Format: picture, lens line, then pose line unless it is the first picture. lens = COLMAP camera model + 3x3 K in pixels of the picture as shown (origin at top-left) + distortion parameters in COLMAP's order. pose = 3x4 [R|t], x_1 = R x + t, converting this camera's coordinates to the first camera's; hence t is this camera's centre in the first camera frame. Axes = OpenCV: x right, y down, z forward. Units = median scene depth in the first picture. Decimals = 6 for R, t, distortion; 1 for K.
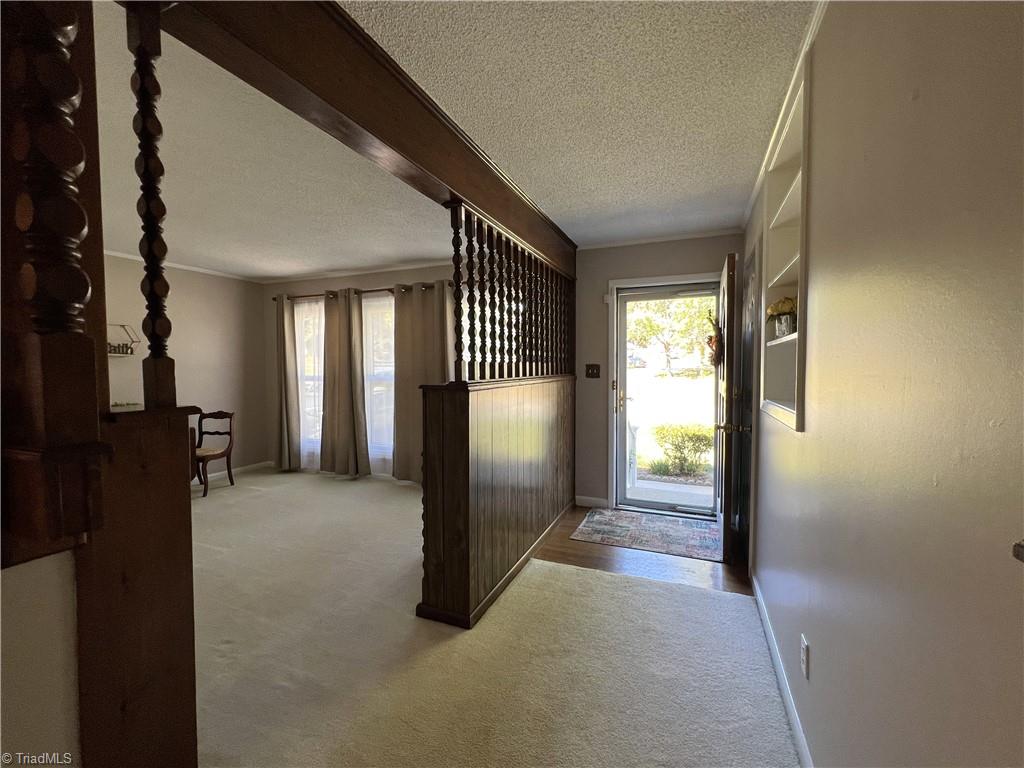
lens RADIAL K [[434.7, 0, 512.0], [0, 434.7, 384.0], [0, 0, 1]] dist [-0.000694, -0.000202]
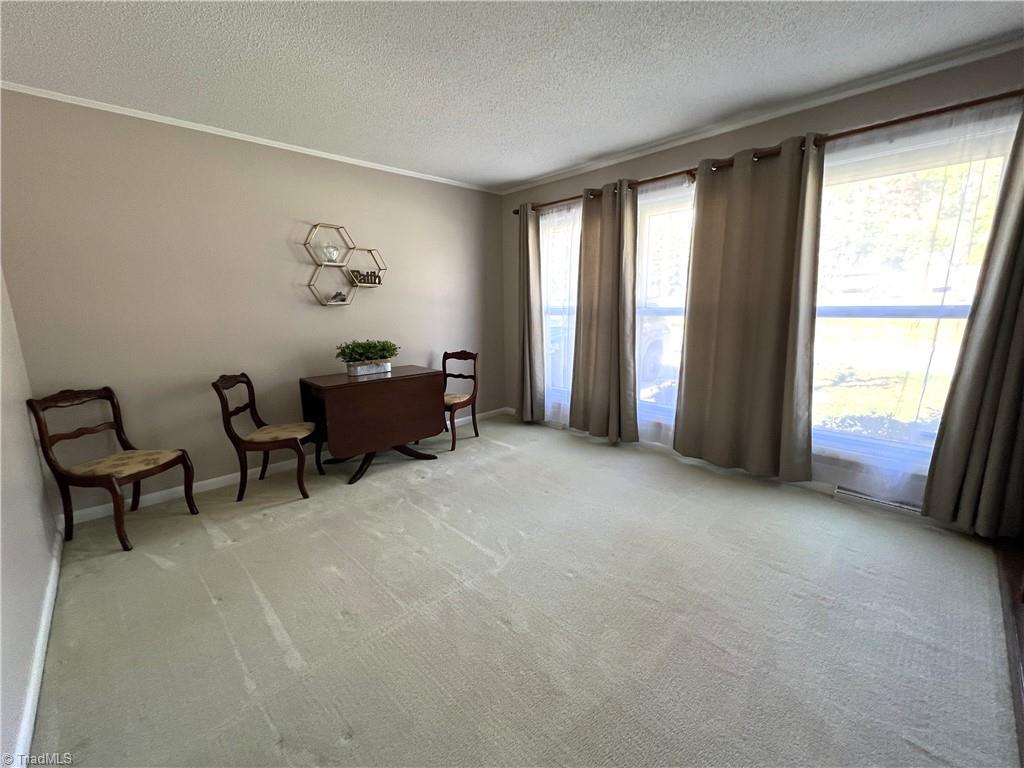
lens RADIAL K [[434.7, 0, 512.0], [0, 434.7, 384.0], [0, 0, 1]] dist [-0.000694, -0.000202]
pose [[0.911475, 0.062471, -0.406585, -0.230523], [-0.001465, 0.988888, 0.148657, -0.000413], [0.411354, -0.134901, 0.901438, 0.256592]]
